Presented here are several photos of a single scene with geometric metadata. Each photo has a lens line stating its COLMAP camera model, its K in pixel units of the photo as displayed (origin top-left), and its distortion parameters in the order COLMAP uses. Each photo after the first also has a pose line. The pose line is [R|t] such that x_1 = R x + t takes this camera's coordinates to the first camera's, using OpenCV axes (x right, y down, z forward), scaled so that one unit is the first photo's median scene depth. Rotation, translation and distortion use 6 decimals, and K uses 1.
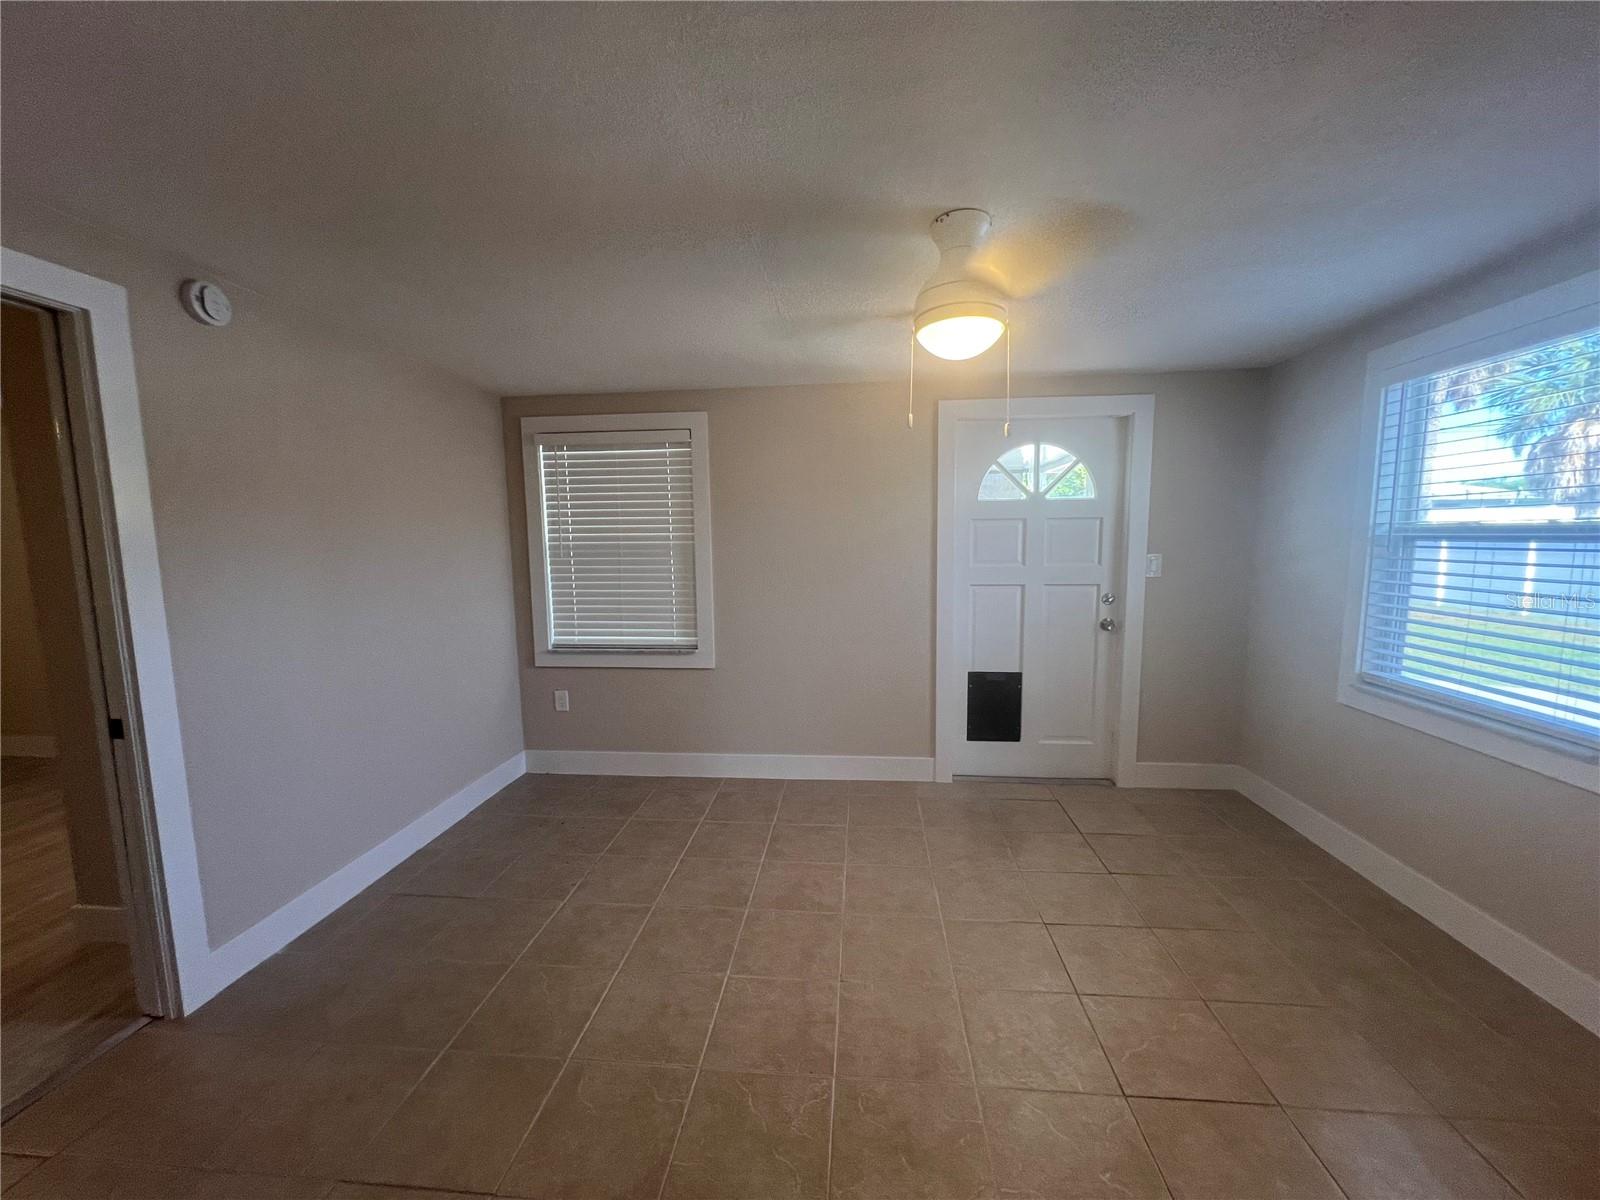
lens RADIAL K [[640.2, 0, 797.7], [0, 640.2, 604.1], [0, 0, 1]] dist [-0.002546, -0.000295]
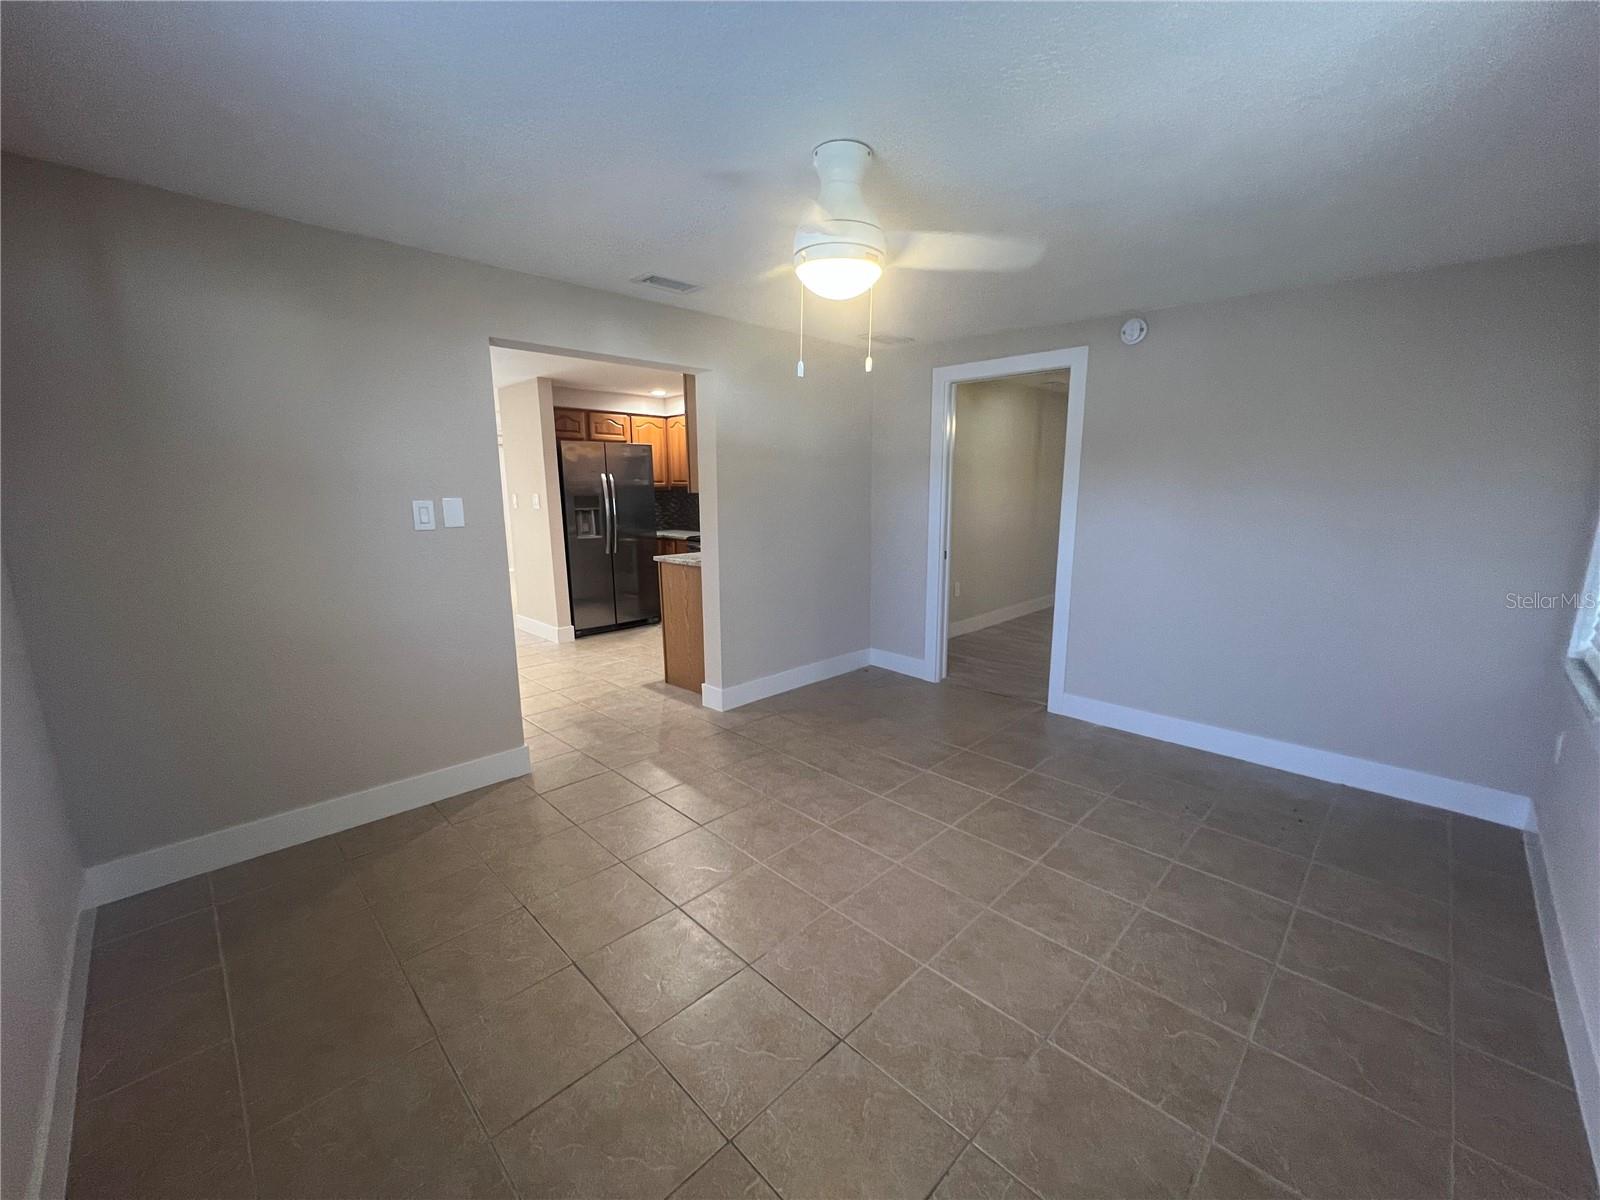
lens RADIAL K [[640.2, 0, 798.7], [0, 640.2, 605.6], [0, 0, 1]] dist [-0.002546, -0.000295]
pose [[-0.631041, 0.164951, -0.758009, 0.882474], [-0.073433, 0.960042, 0.270049, -0.148083], [0.772266, 0.226075, -0.593713, 1.288929]]
